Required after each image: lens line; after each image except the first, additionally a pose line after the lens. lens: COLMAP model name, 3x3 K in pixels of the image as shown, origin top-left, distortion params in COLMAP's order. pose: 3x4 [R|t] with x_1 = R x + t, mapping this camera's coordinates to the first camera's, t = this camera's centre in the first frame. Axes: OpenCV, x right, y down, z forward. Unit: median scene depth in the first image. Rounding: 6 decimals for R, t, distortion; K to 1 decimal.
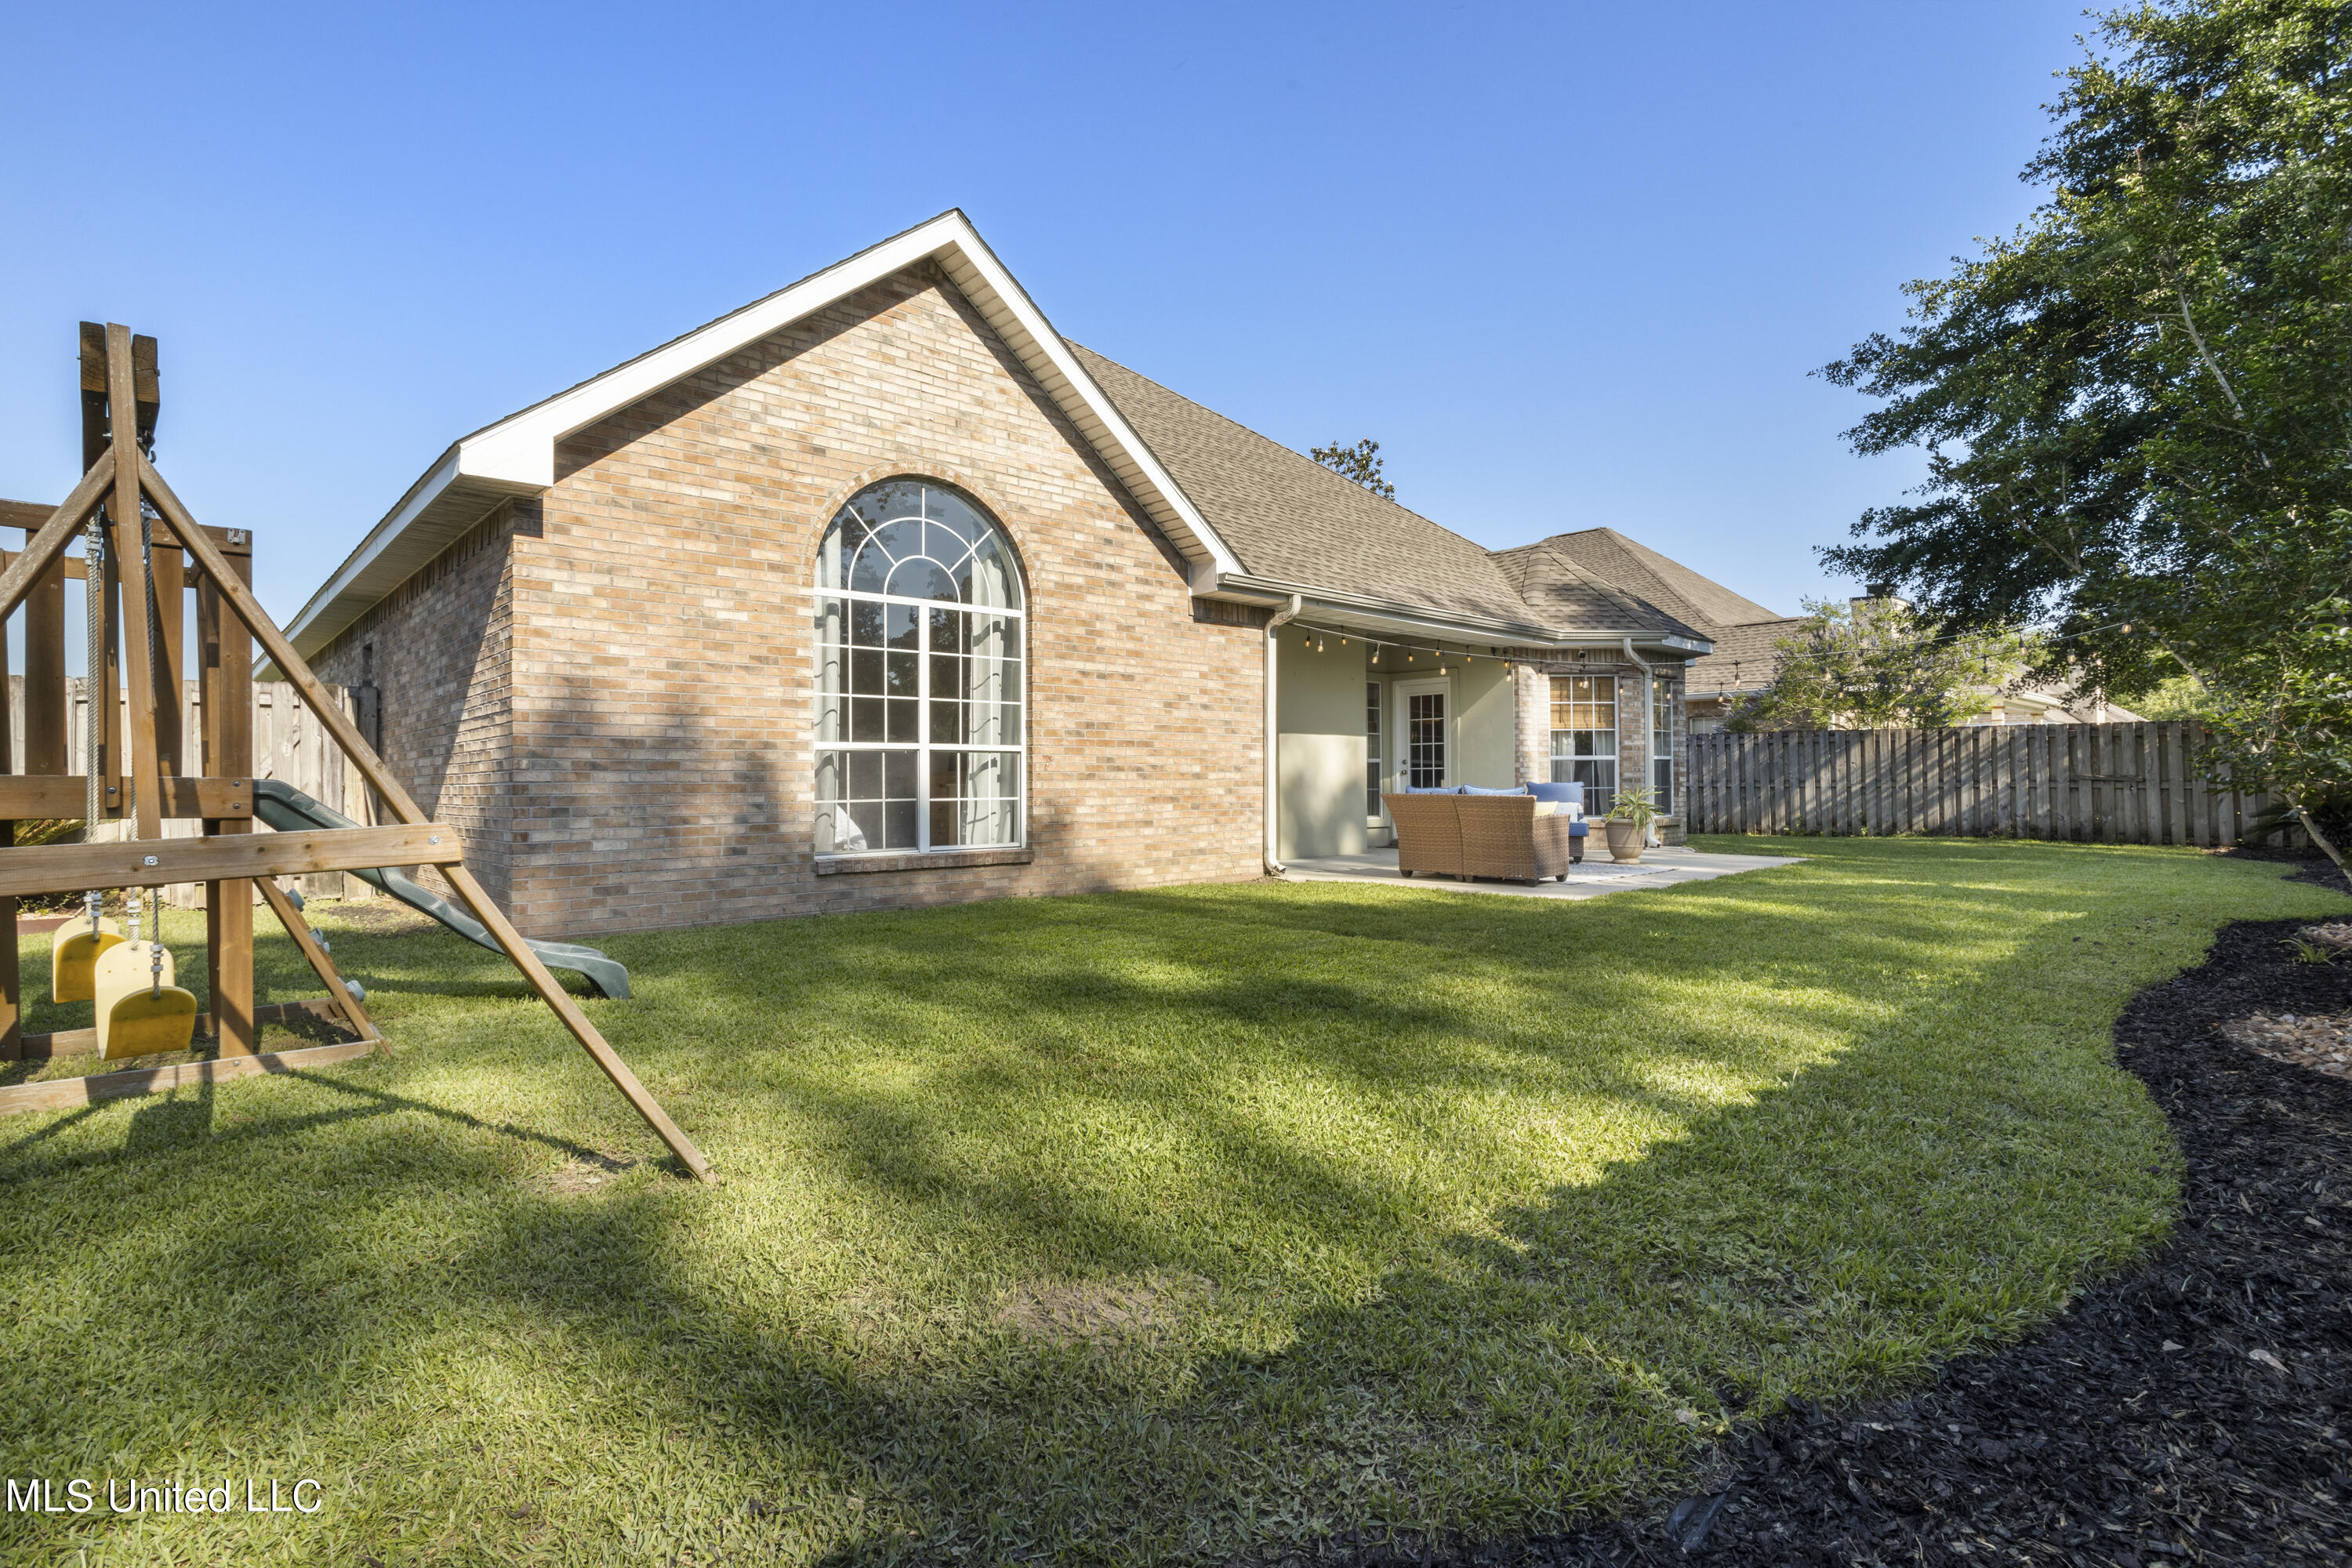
lens RADIAL K [[1134.5, 0, 1159.5], [0, 1134.5, 776.2], [0, 0, 1]] dist [-0.031770, 0.007695]
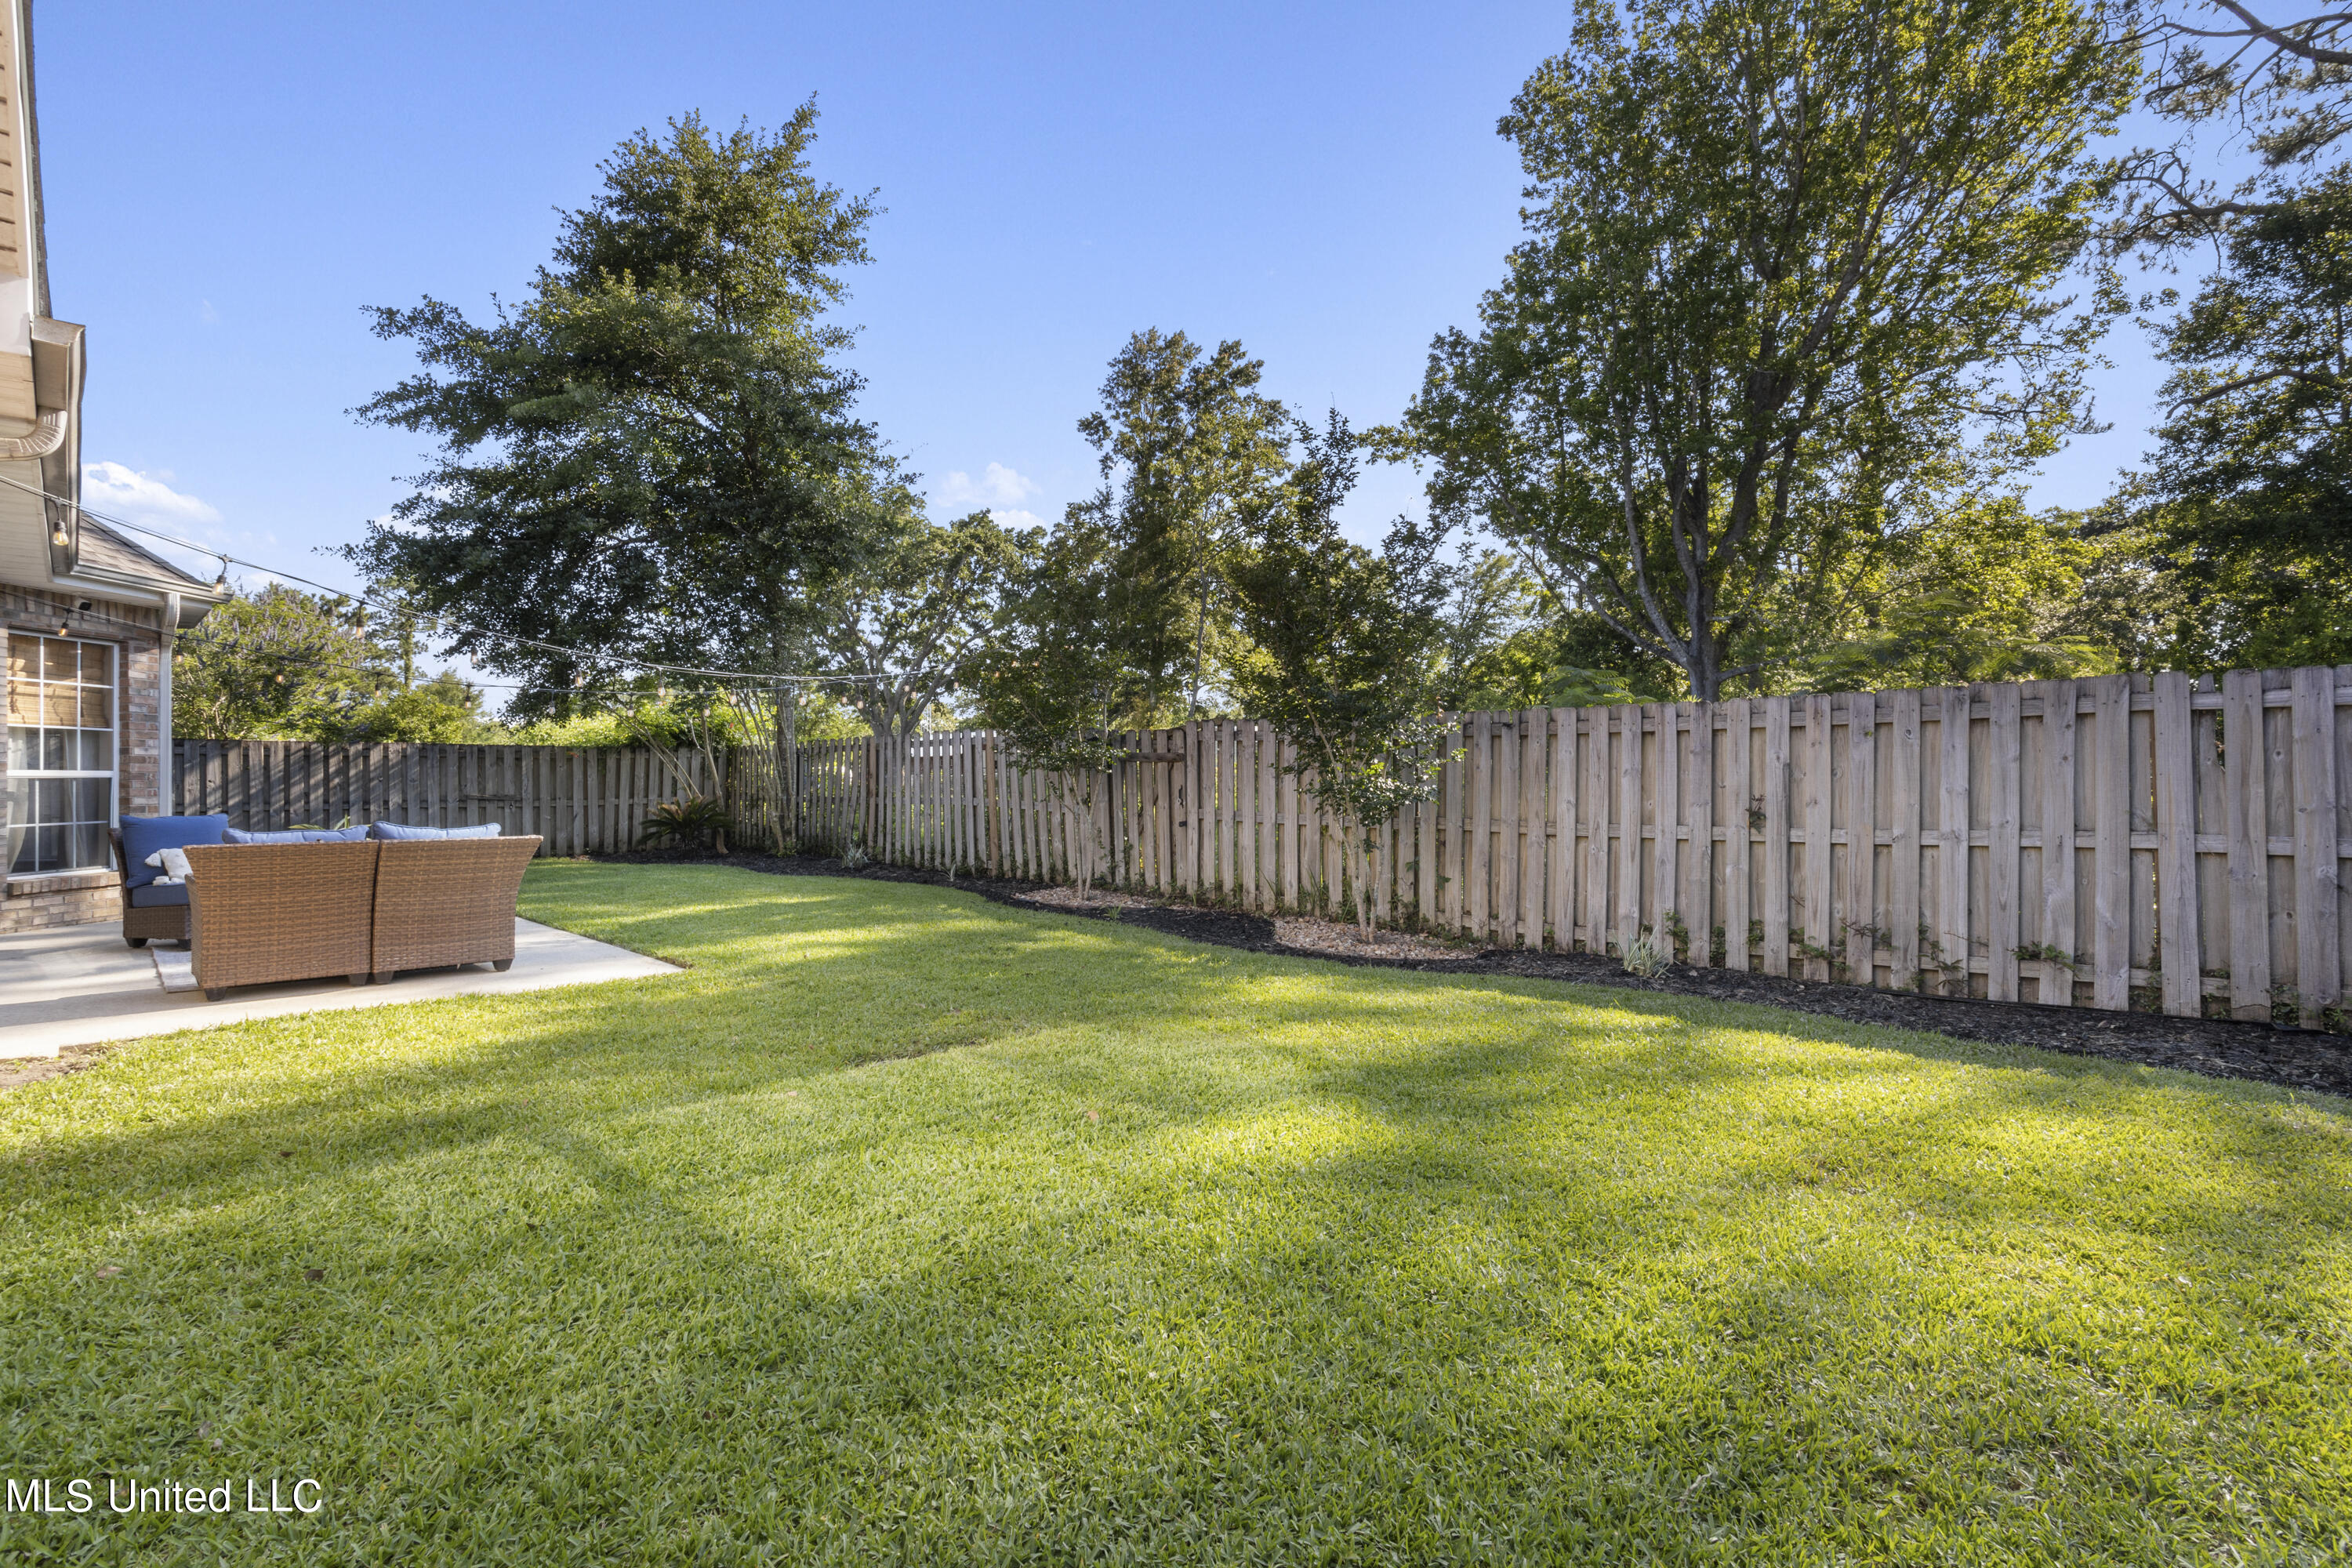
lens RADIAL K [[1134.5, 0, 1155.0], [0, 1134.5, 765.9], [0, 0, 1]] dist [-0.031770, 0.007695]
pose [[0.006679, 0.016577, 0.999840, -0.203882], [0.009616, 0.999815, -0.016641, -0.004361], [-0.999931, 0.009725, 0.006518, 0.380789]]
